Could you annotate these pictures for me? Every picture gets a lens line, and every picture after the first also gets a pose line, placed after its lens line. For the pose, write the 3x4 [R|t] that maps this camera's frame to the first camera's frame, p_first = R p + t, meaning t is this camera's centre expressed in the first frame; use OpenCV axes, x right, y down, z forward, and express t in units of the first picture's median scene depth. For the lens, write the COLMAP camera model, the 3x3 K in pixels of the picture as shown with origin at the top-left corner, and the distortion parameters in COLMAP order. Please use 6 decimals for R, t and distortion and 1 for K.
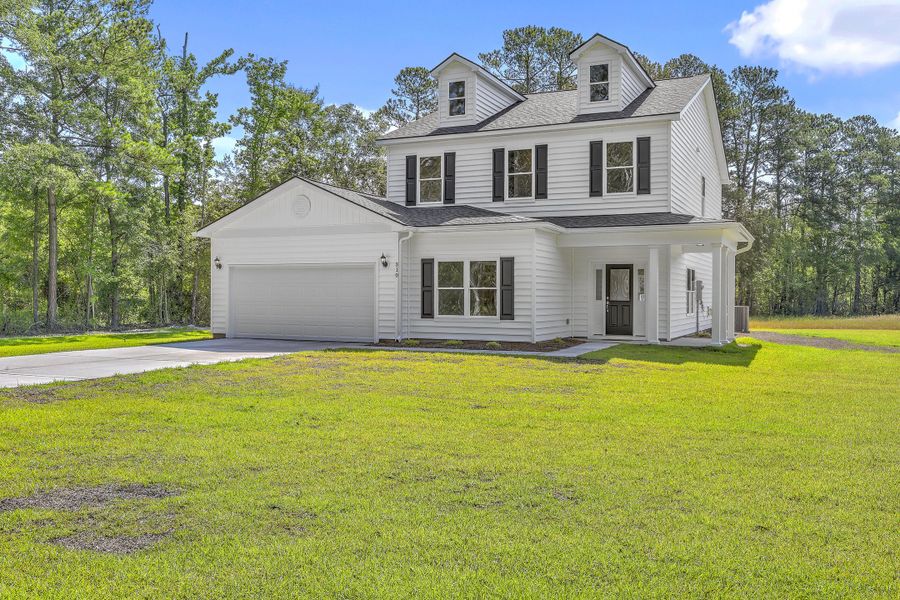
lens RADIAL K [[761.9, 0, 449.6], [0, 761.9, 306.2], [0, 0, 1]] dist [-0.012985, 0.028524]
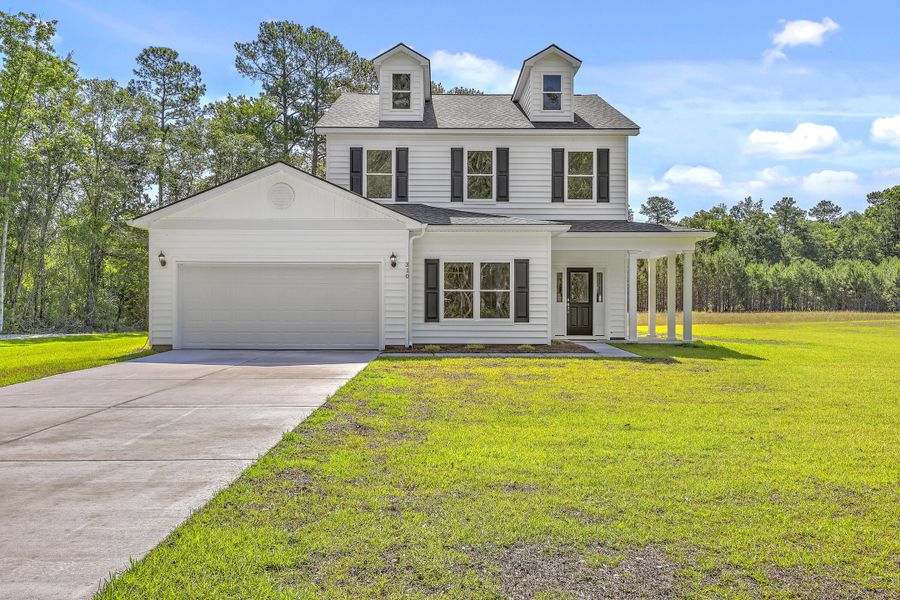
lens RADIAL K [[761.9, 0, 448.5], [0, 761.9, 296.5], [0, 0, 1]] dist [-0.012985, 0.028524]
pose [[0.903914, -0.002520, 0.427708, -0.383362], [0.009986, 0.999834, -0.015212, -0.001068], [-0.427599, 0.018022, 0.903789, 0.128683]]
